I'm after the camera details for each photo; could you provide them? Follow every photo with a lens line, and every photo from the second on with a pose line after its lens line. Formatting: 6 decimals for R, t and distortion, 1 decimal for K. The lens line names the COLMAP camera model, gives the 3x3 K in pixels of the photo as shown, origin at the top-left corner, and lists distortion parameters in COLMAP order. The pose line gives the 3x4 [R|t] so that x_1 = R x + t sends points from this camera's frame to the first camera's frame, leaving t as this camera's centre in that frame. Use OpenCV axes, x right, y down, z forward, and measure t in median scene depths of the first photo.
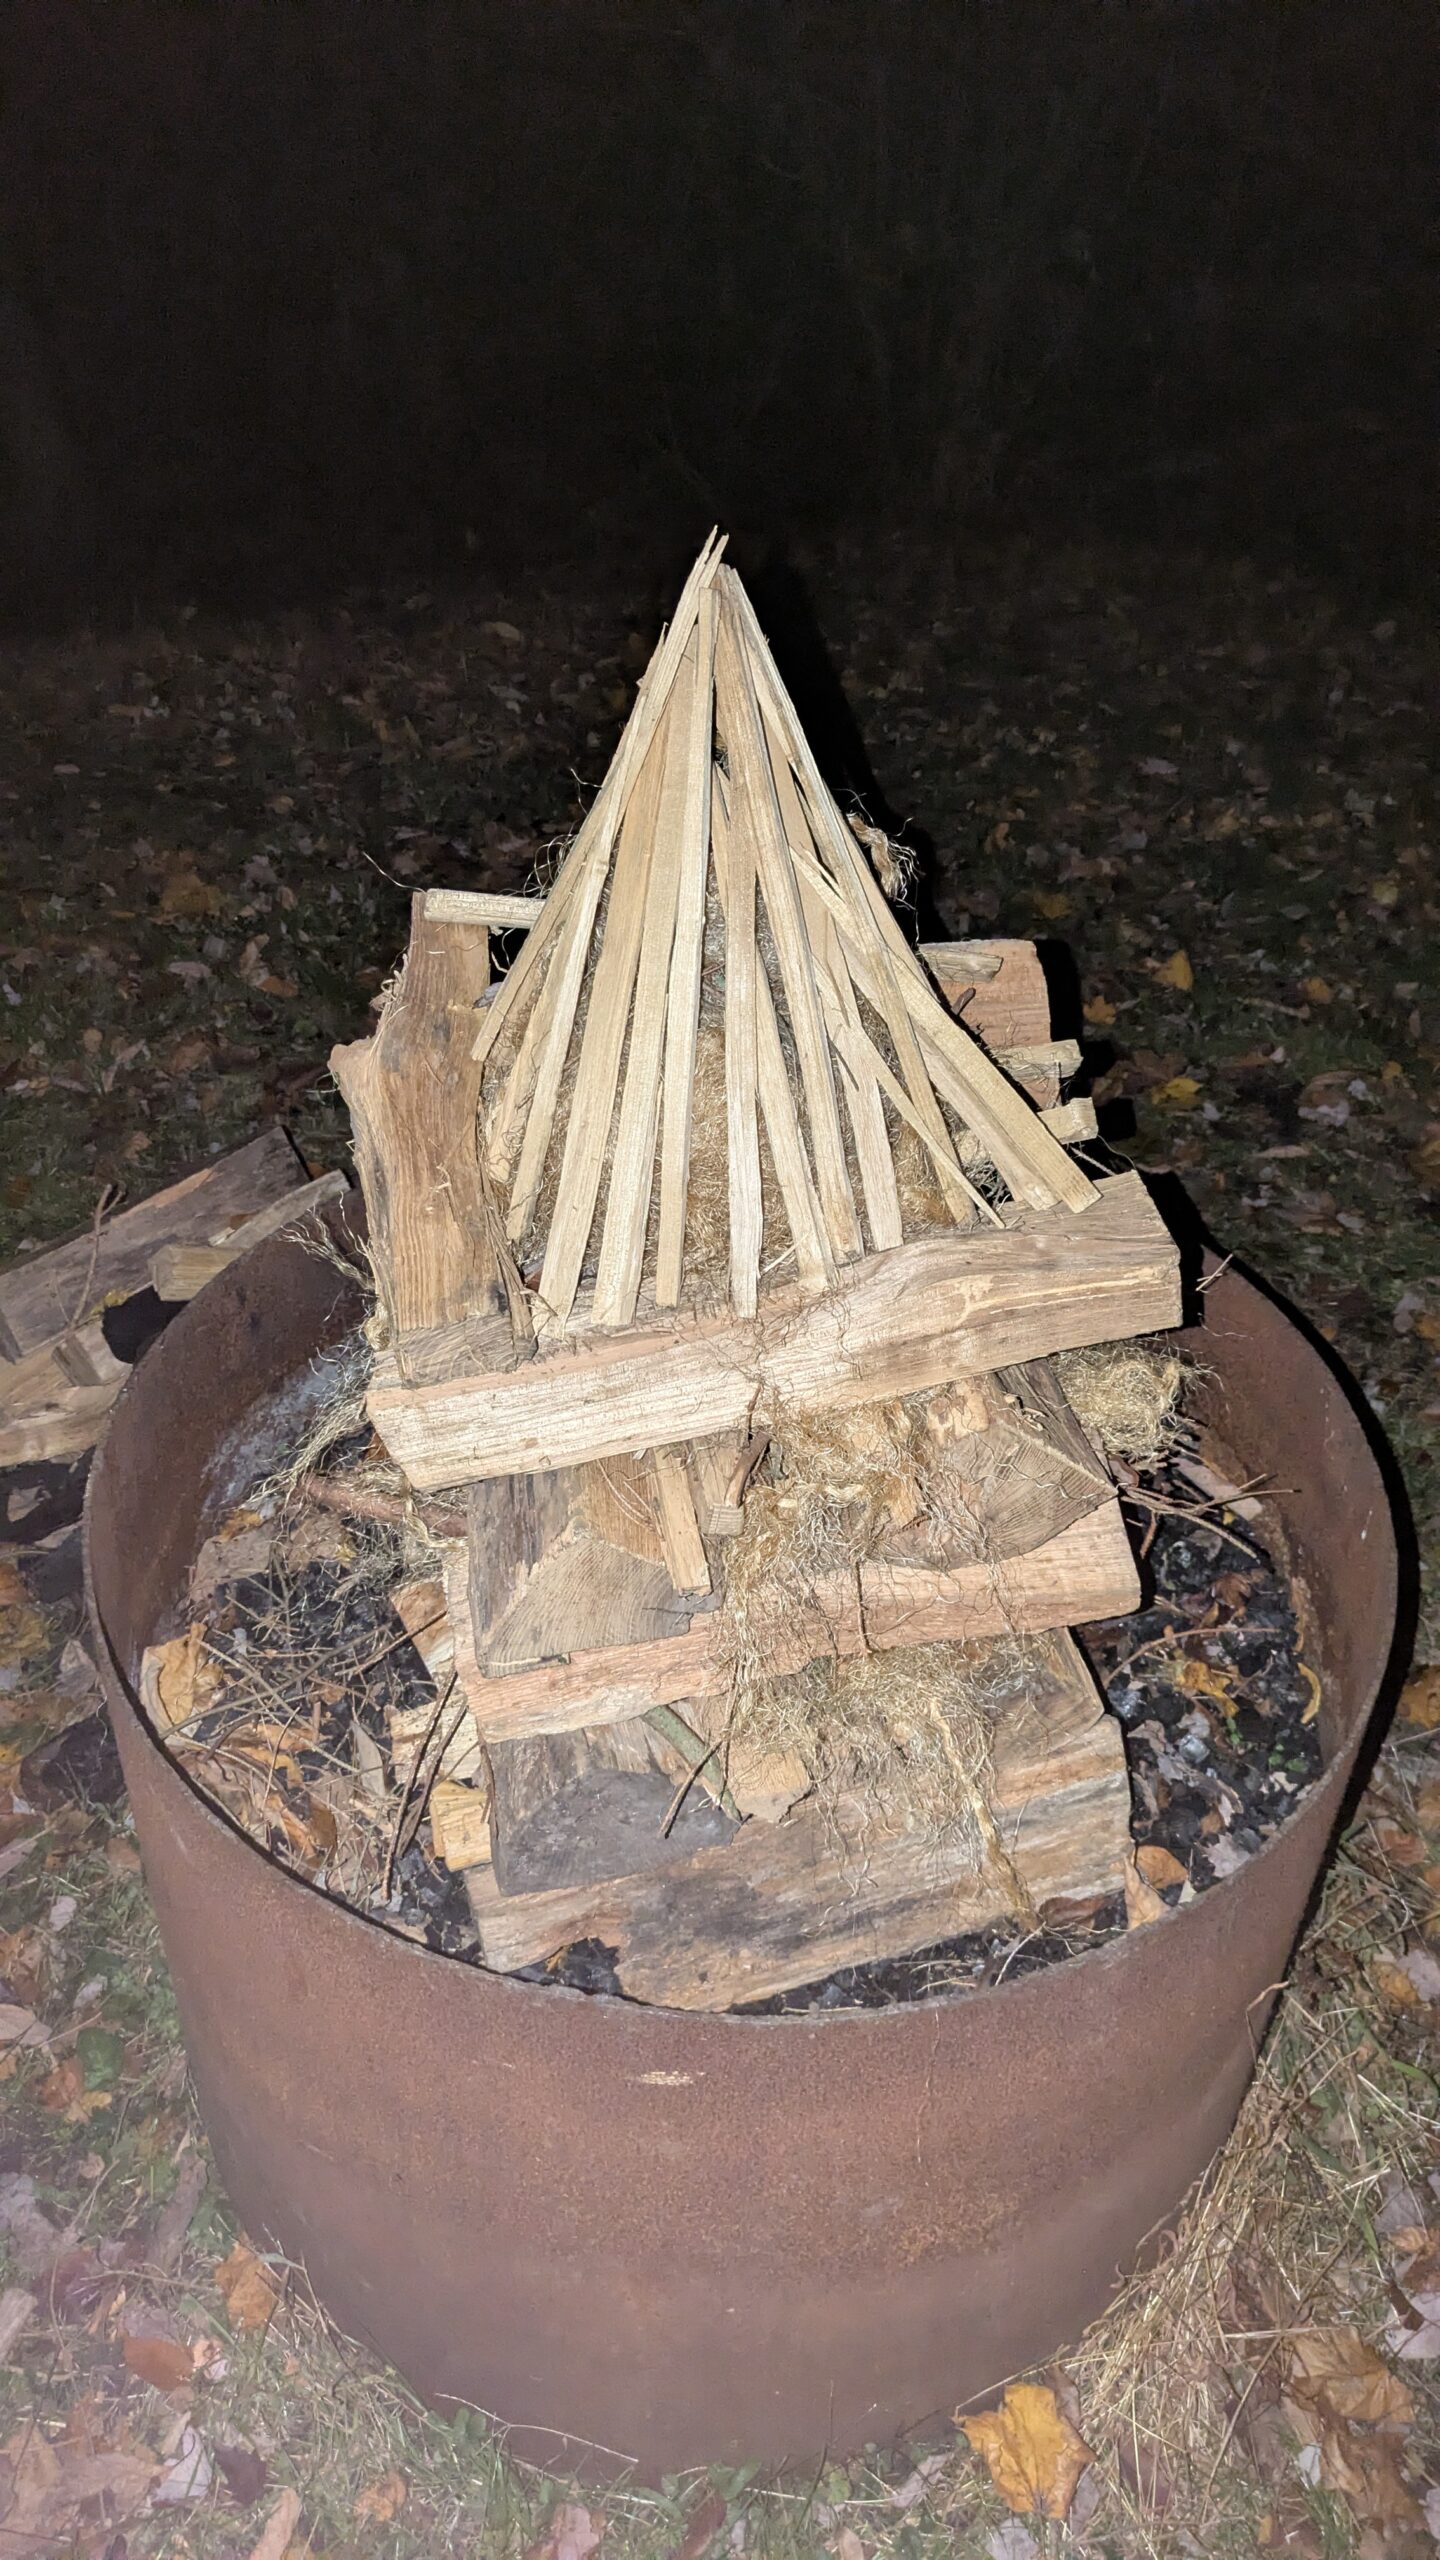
lens RADIAL K [[1849.8, 0, 699.8], [0, 1849.8, 1284.0], [0, 0, 1]] dist [0.043039, -0.006003]
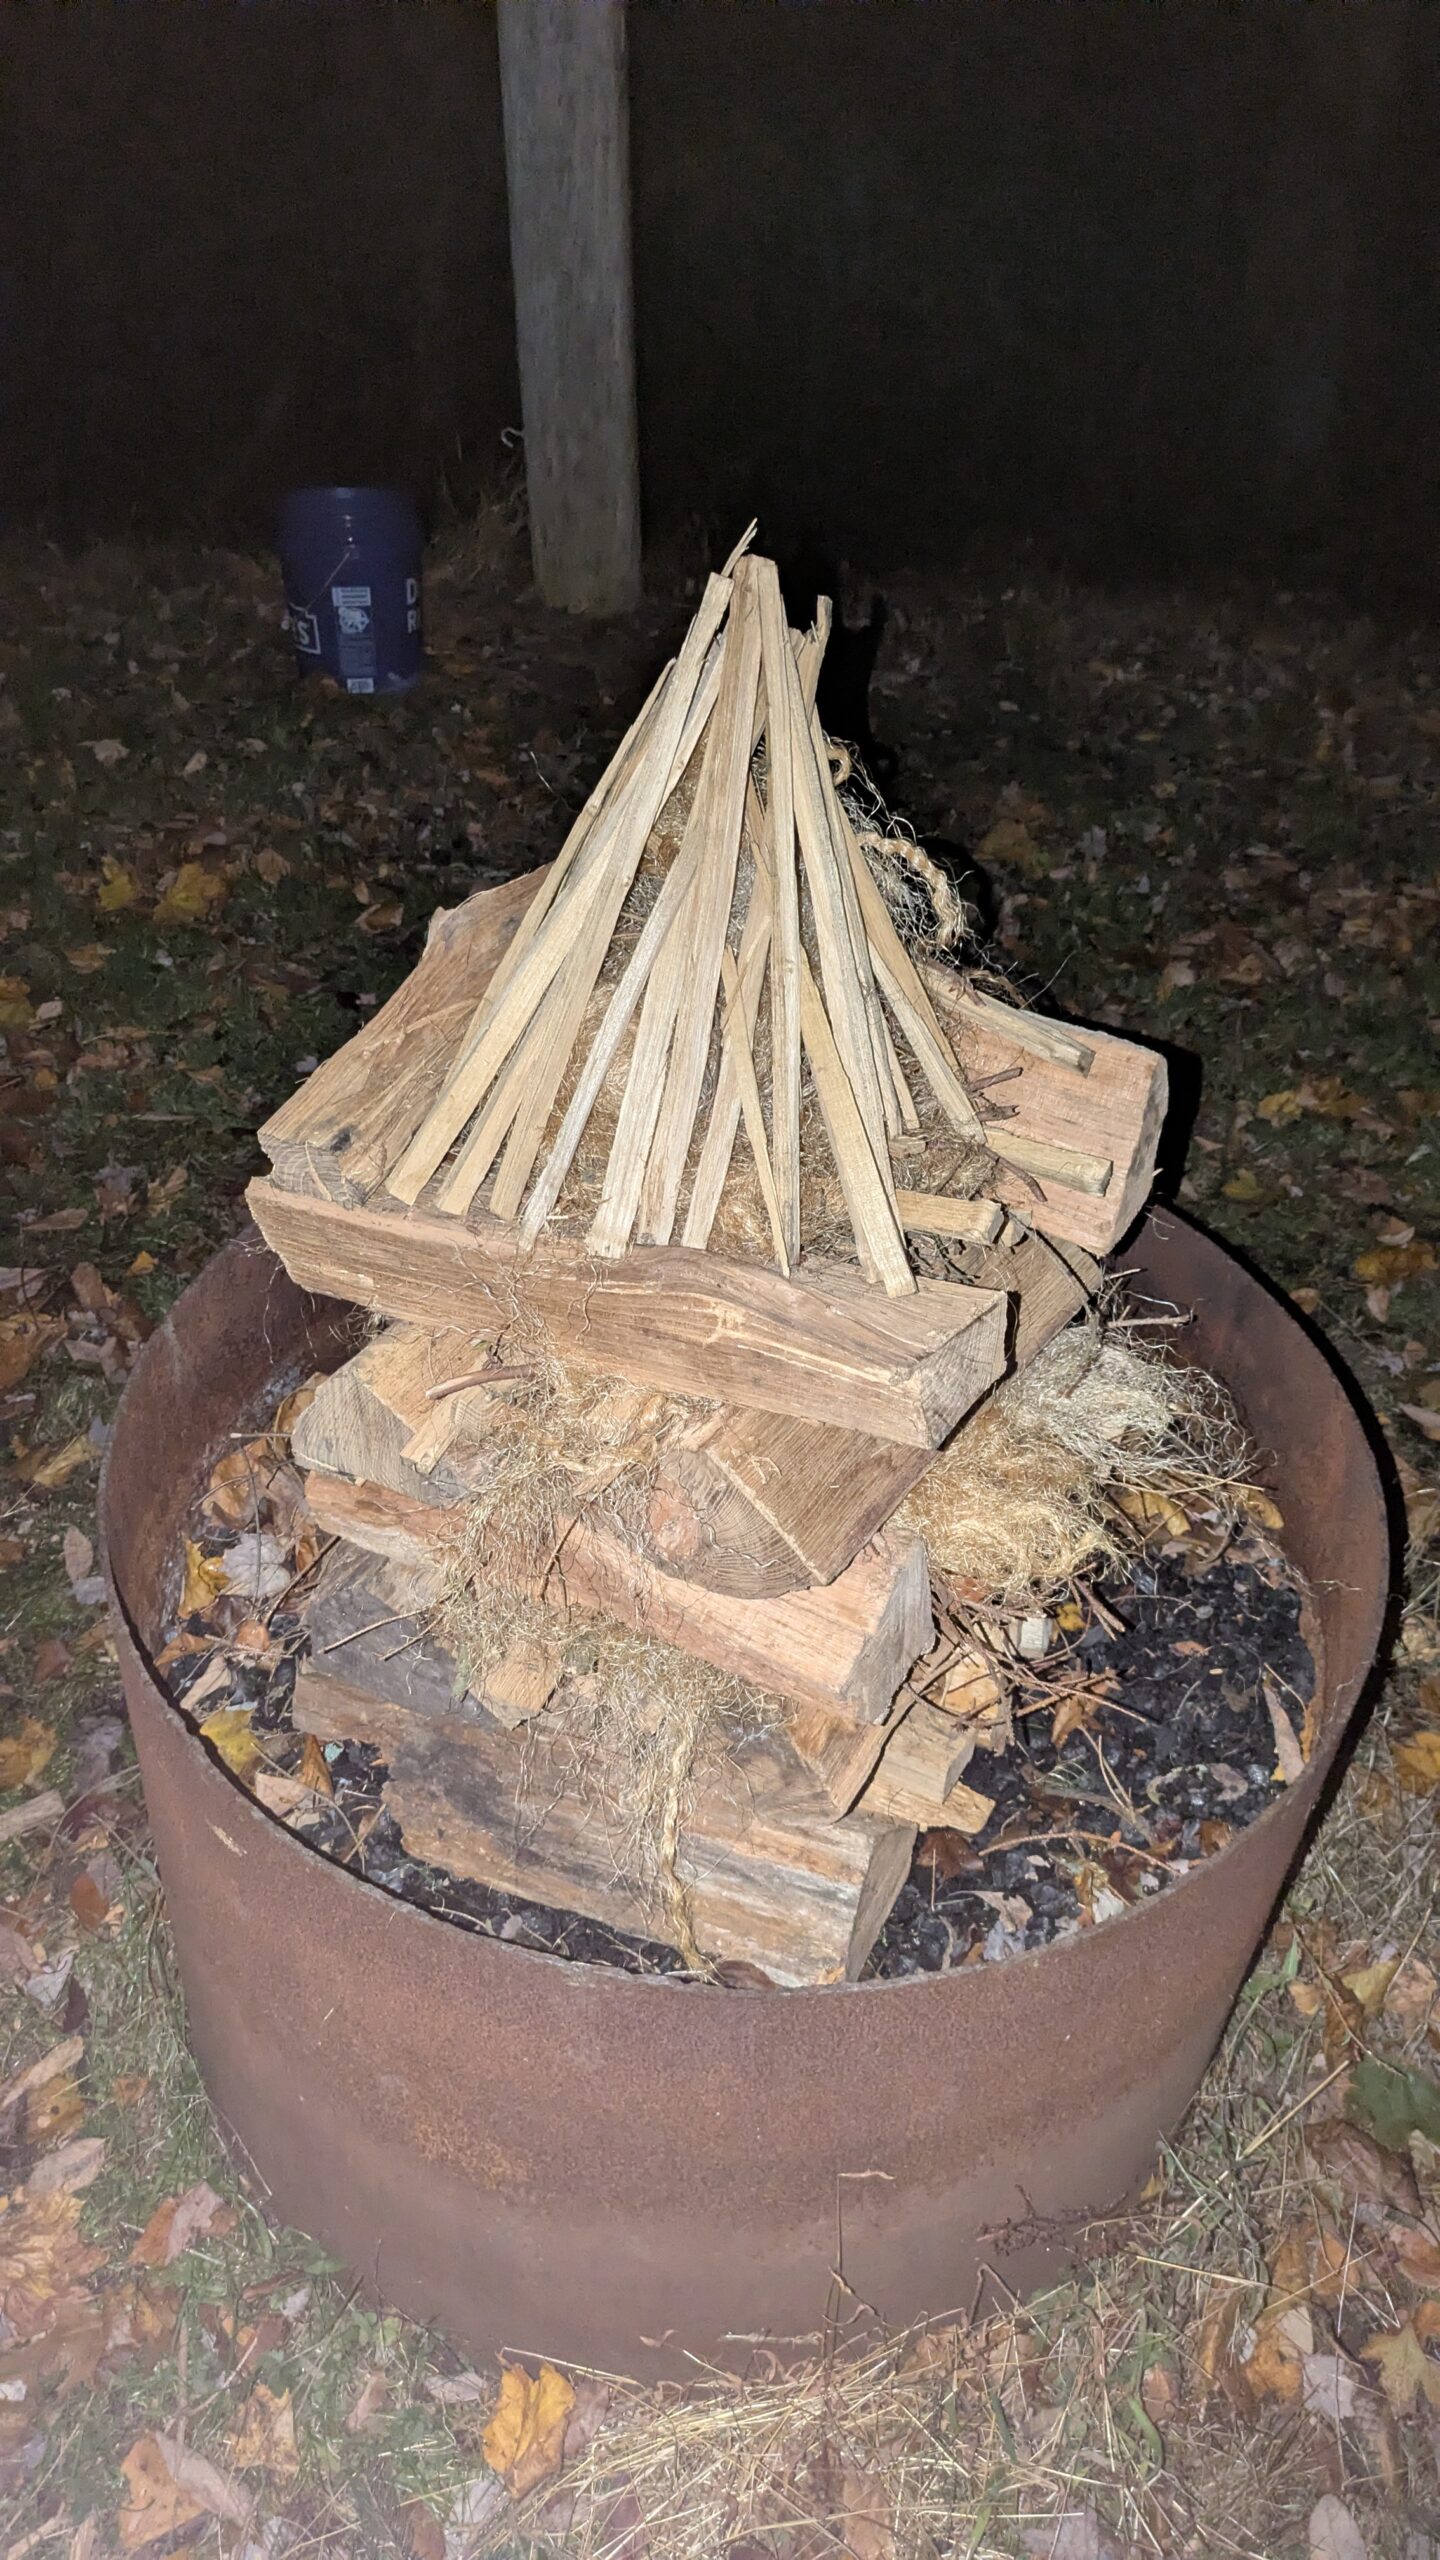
lens RADIAL K [[1849.8, 0, 699.8], [0, 1849.8, 1284.0], [0, 0, 1]] dist [0.043039, -0.006003]
pose [[0.787284, 0.398530, -0.470487, 0.491190], [-0.393819, 0.912136, 0.113641, -0.097314], [0.474438, 0.095819, 0.875059, 0.099348]]
